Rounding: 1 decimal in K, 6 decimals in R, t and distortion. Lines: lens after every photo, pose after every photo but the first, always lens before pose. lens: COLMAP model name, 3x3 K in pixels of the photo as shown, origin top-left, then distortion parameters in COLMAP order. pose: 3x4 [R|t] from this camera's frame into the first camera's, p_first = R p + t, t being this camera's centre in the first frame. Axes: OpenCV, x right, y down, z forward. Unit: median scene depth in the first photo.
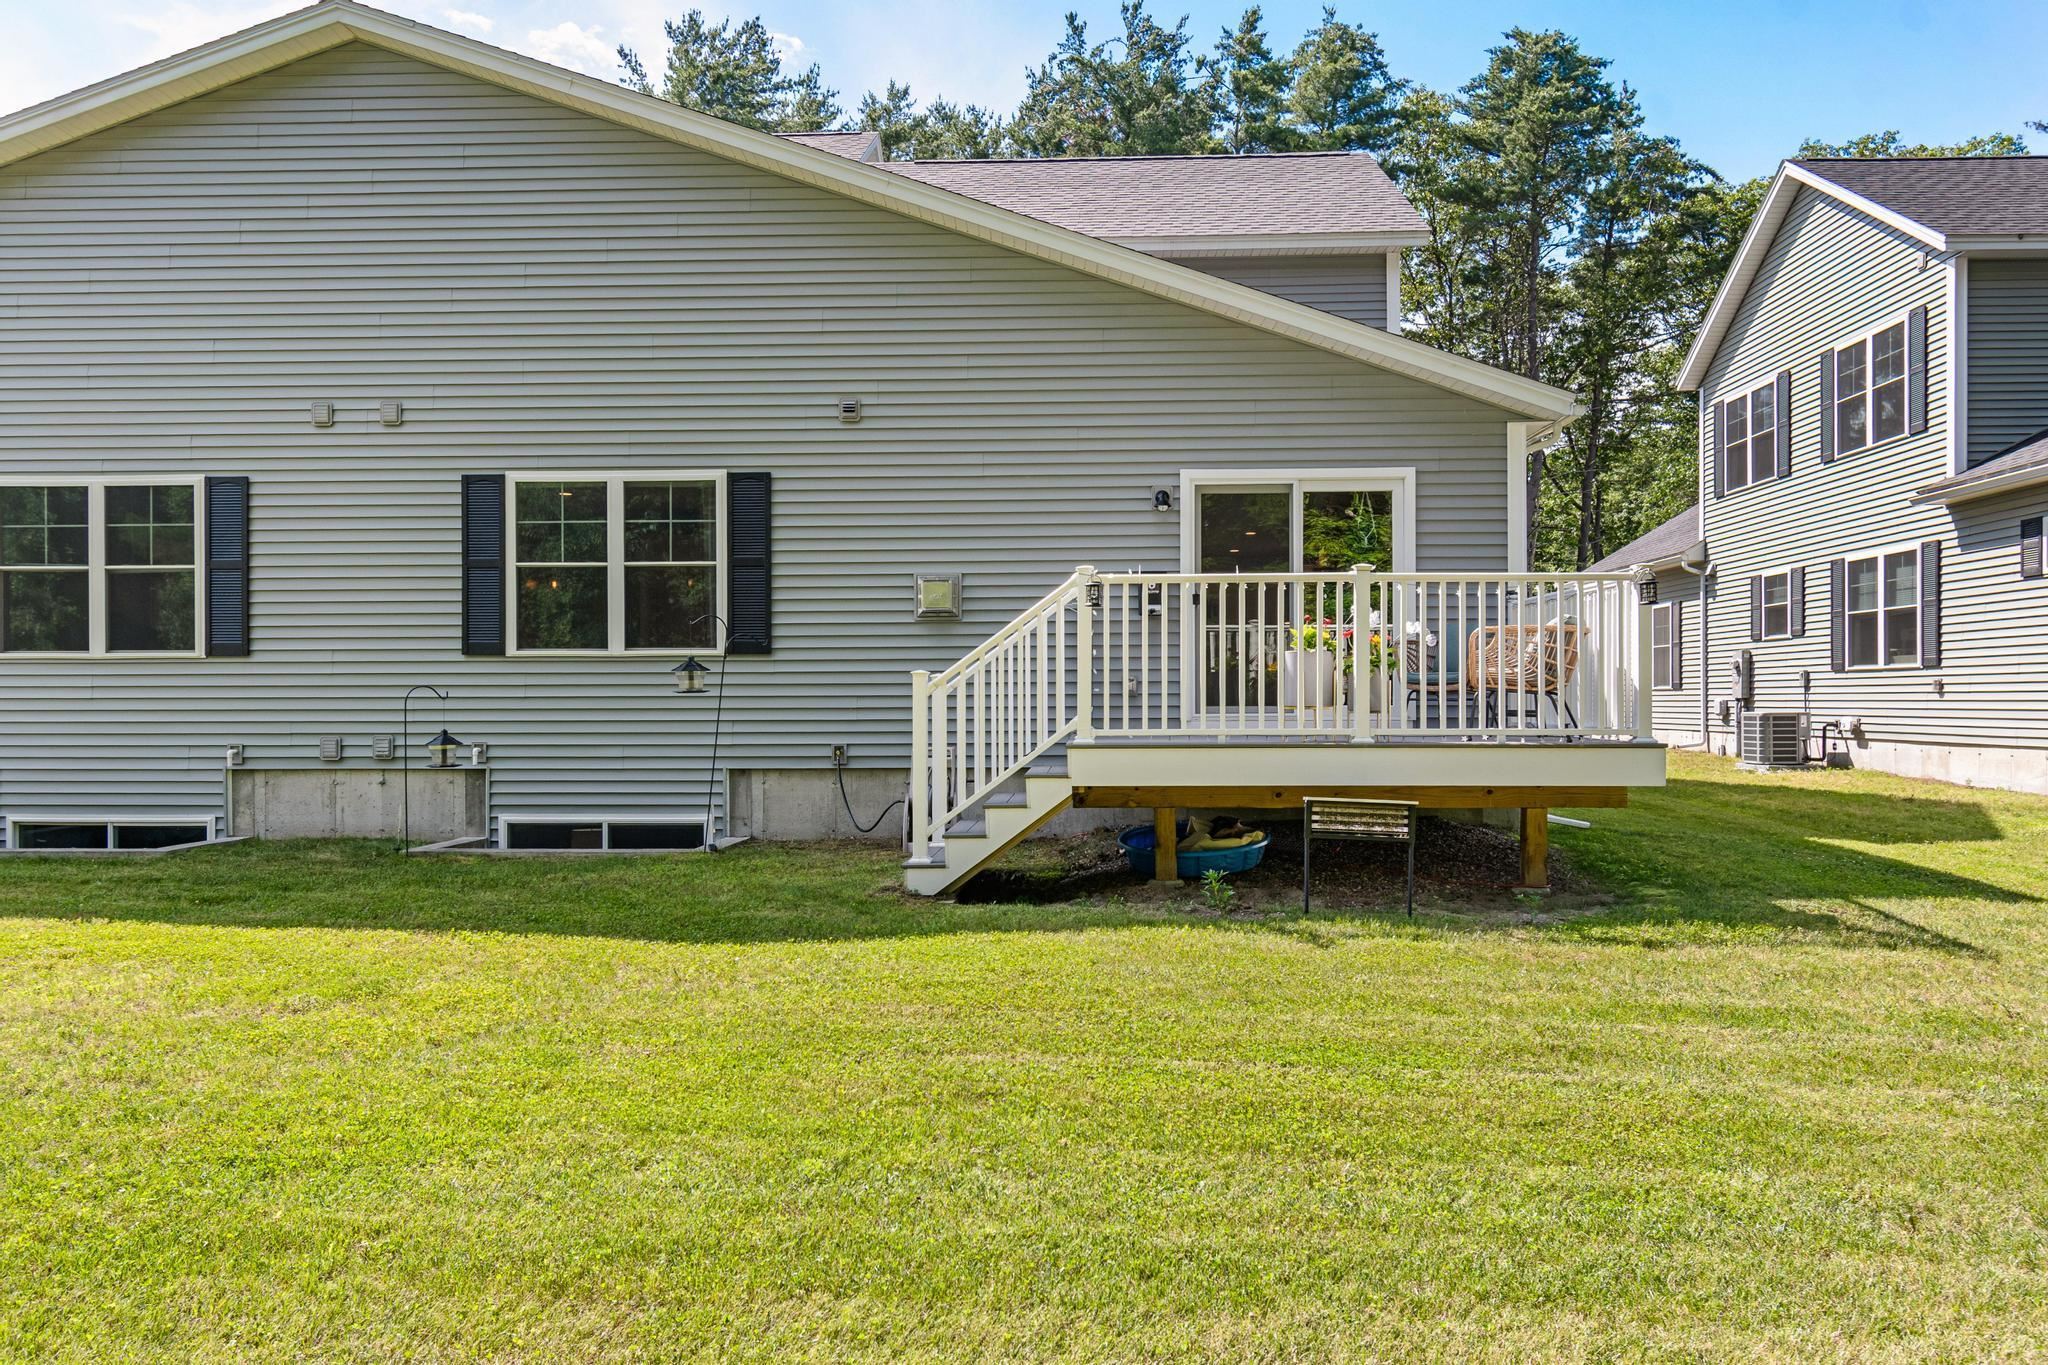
lens RADIAL K [[1462.9, 0, 1025.6], [0, 1462.9, 694.0], [0, 0, 1]] dist [0.007523, 0.000463]
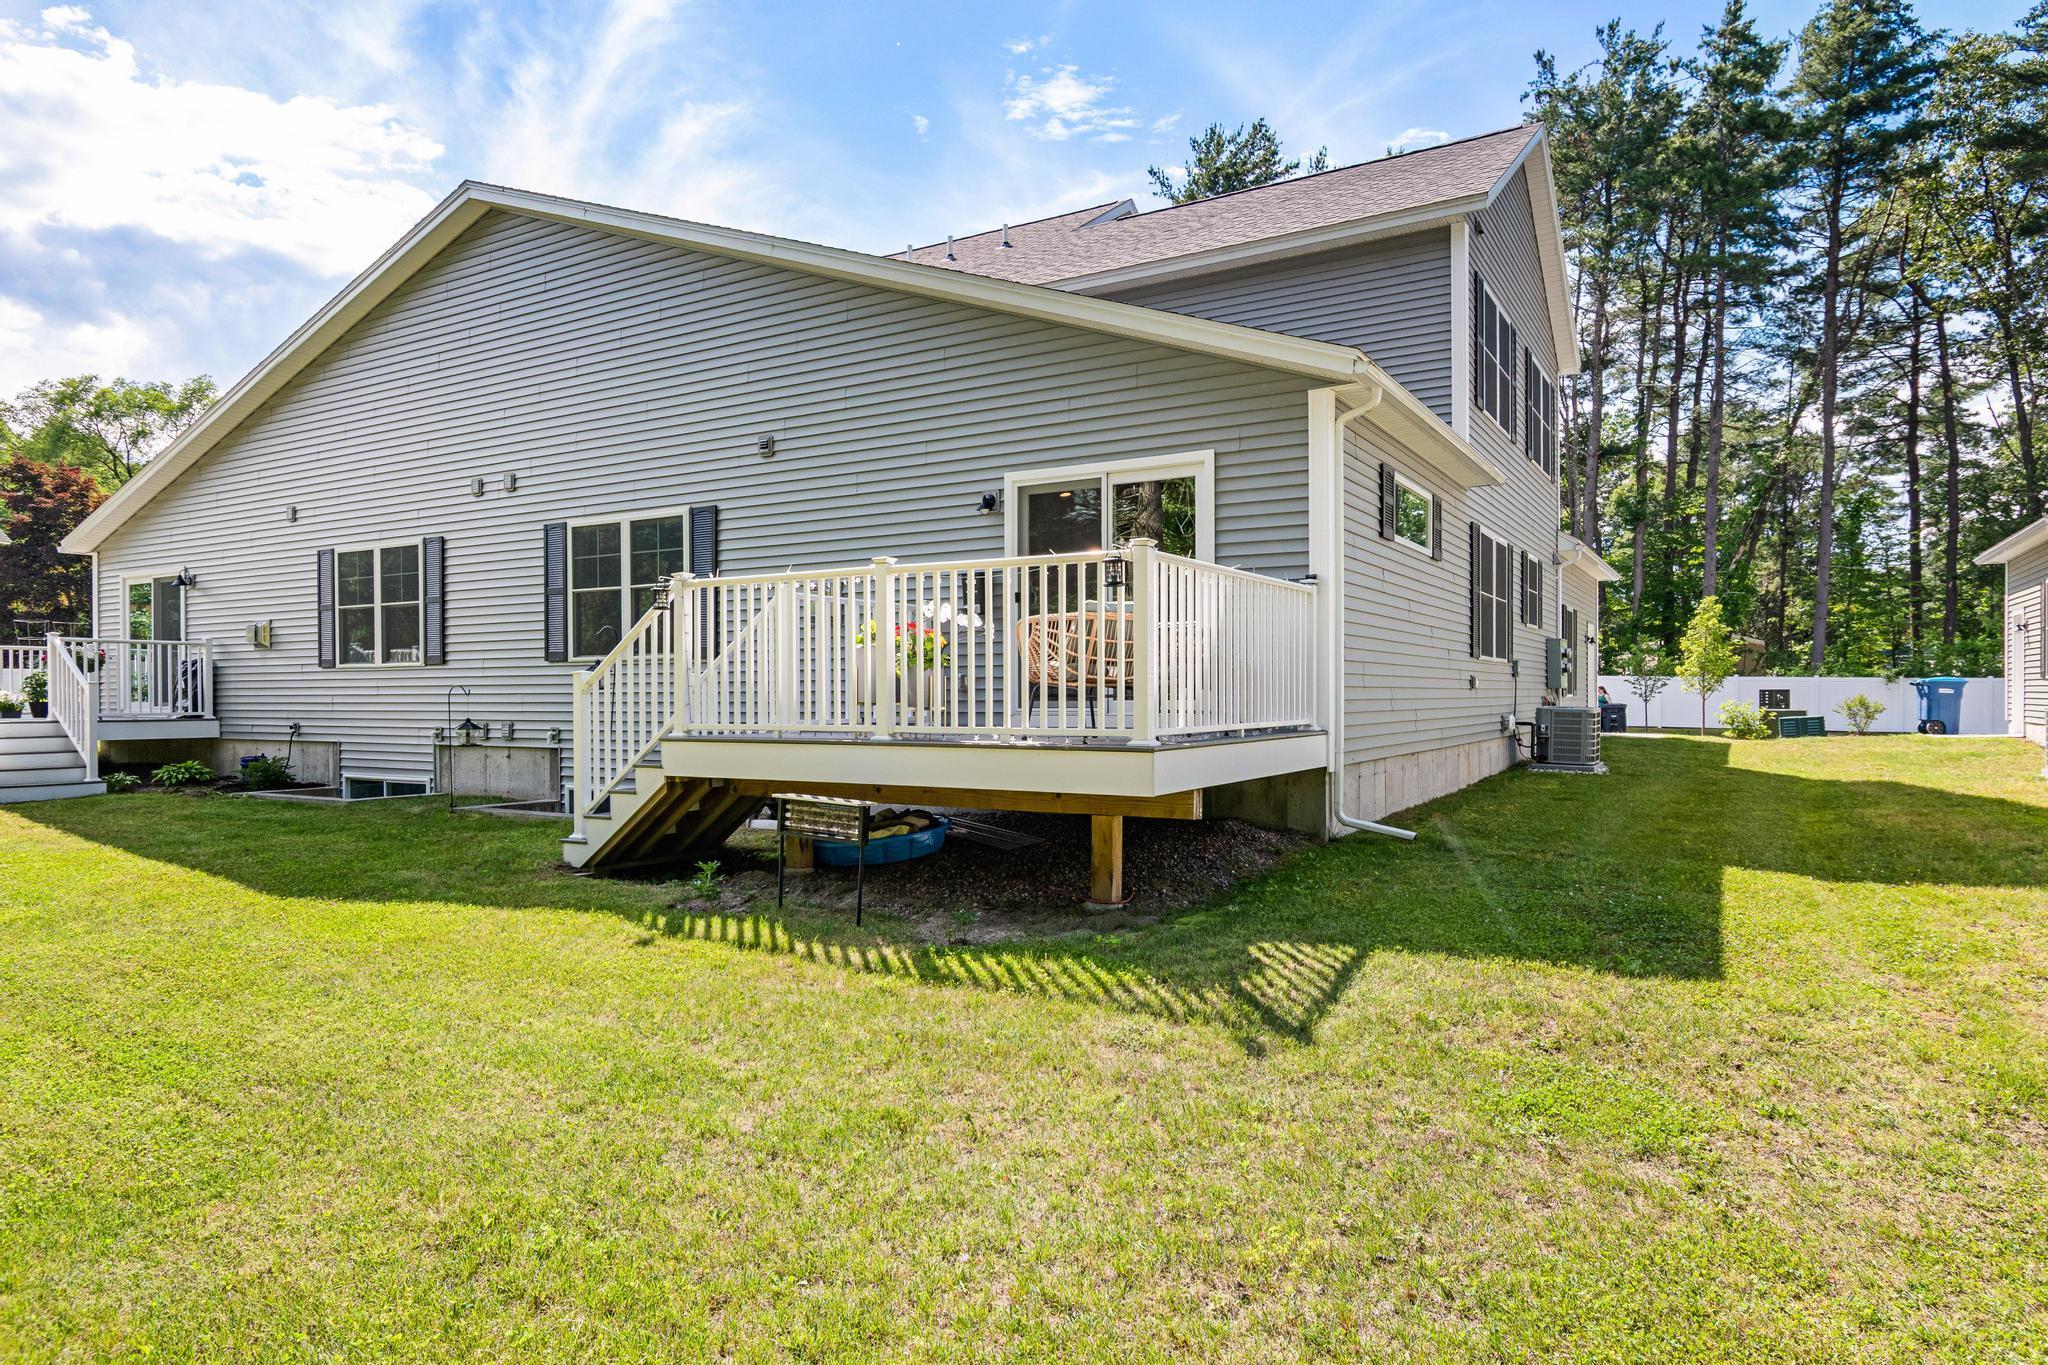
lens RADIAL K [[1203.1, 0, 1021.5], [0, 1203.1, 693.0], [0, 0, 1]] dist [-0.005698, 0.005035]
pose [[0.883581, -0.000566, -0.468278, 0.499505], [0.001941, 0.999995, 0.002453, 0.000119], [0.468274, -0.003076, 0.883578, 0.246575]]
